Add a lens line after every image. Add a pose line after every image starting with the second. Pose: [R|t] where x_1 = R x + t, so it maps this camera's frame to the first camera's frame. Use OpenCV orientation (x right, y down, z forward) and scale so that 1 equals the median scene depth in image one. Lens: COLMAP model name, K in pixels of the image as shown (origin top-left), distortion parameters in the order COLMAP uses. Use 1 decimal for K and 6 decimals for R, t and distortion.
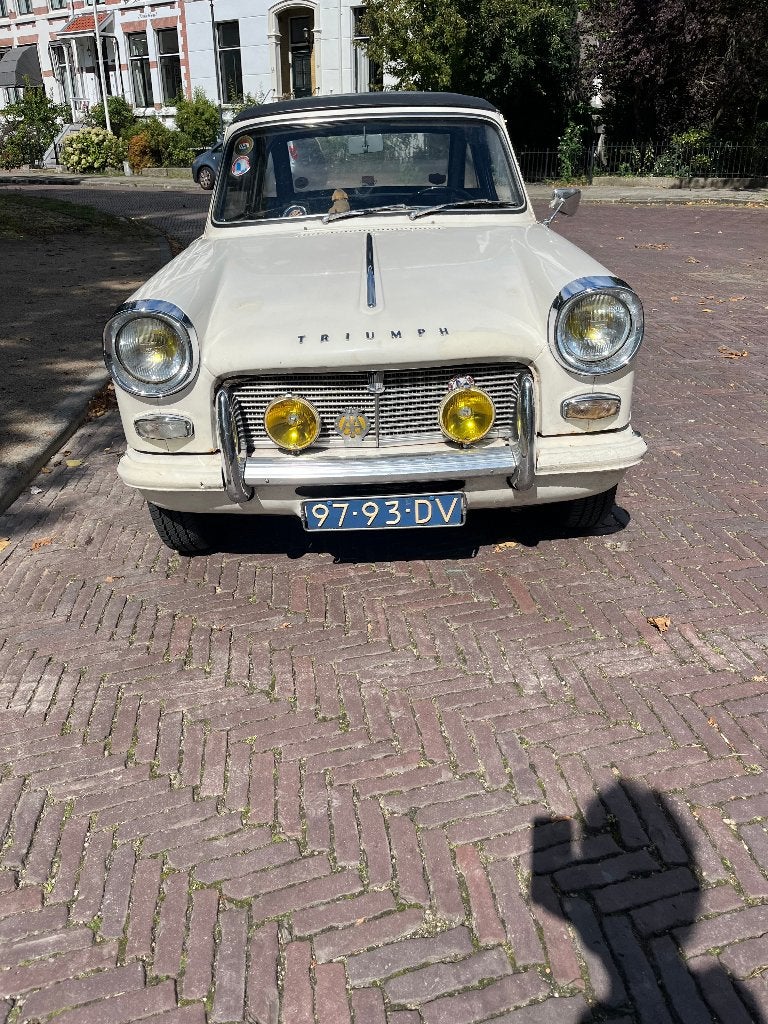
lens RADIAL K [[773.1, 0, 371.1], [0, 773.1, 511.9], [0, 0, 1]] dist [0.068404, -0.102386]
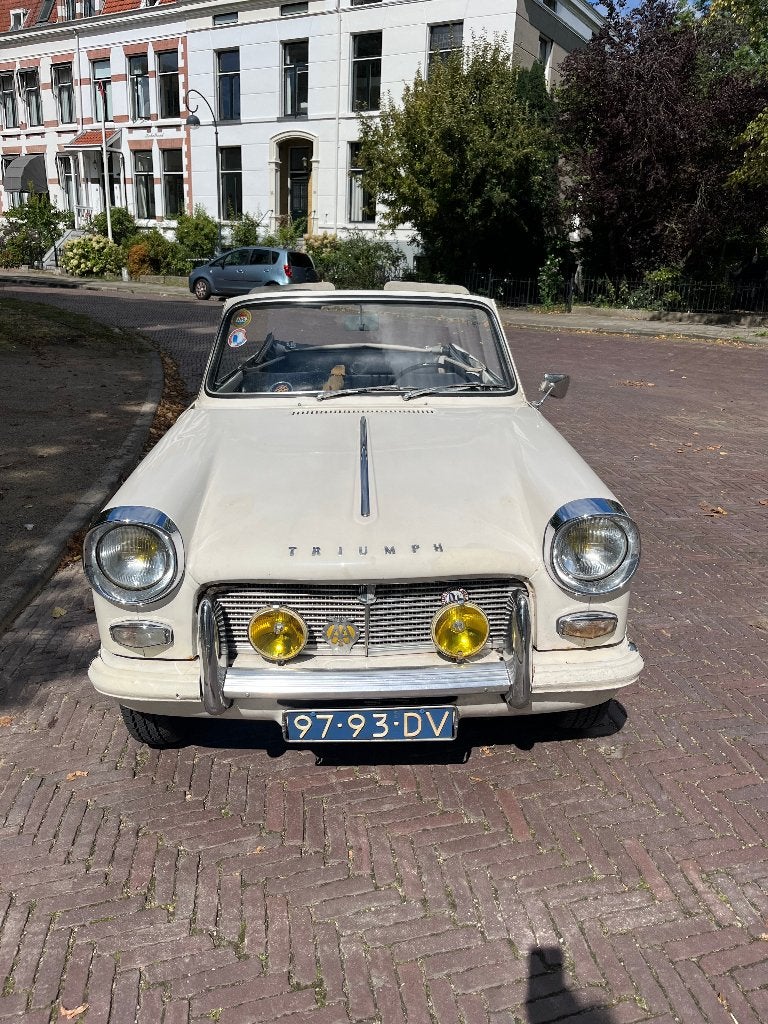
lens RADIAL K [[771.4, 0, 384.0], [0, 771.4, 512.0], [0, 0, 1]] dist [0.067958, -0.094378]
pose [[0.998603, 0.034480, 0.040031, -0.013493], [-0.029301, 0.991918, -0.123452, -0.135022], [-0.043964, 0.122106, 0.991543, 0.029230]]
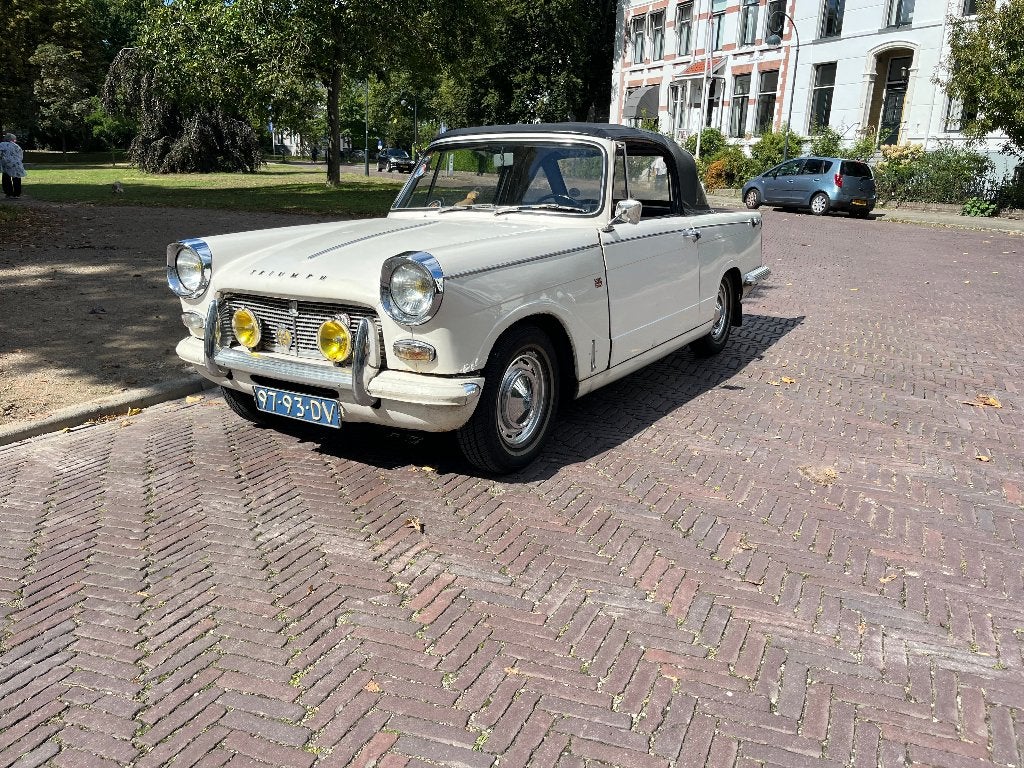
lens RADIAL K [[764.3, 0, 534.7], [0, 764.3, 377.4], [0, 0, 1]] dist [0.091974, -0.122283]
pose [[0.848455, 0.175765, -0.499230, 0.988961], [-0.261225, 0.959421, -0.106174, -0.012312], [0.460310, 0.220495, 0.859940, 0.028233]]
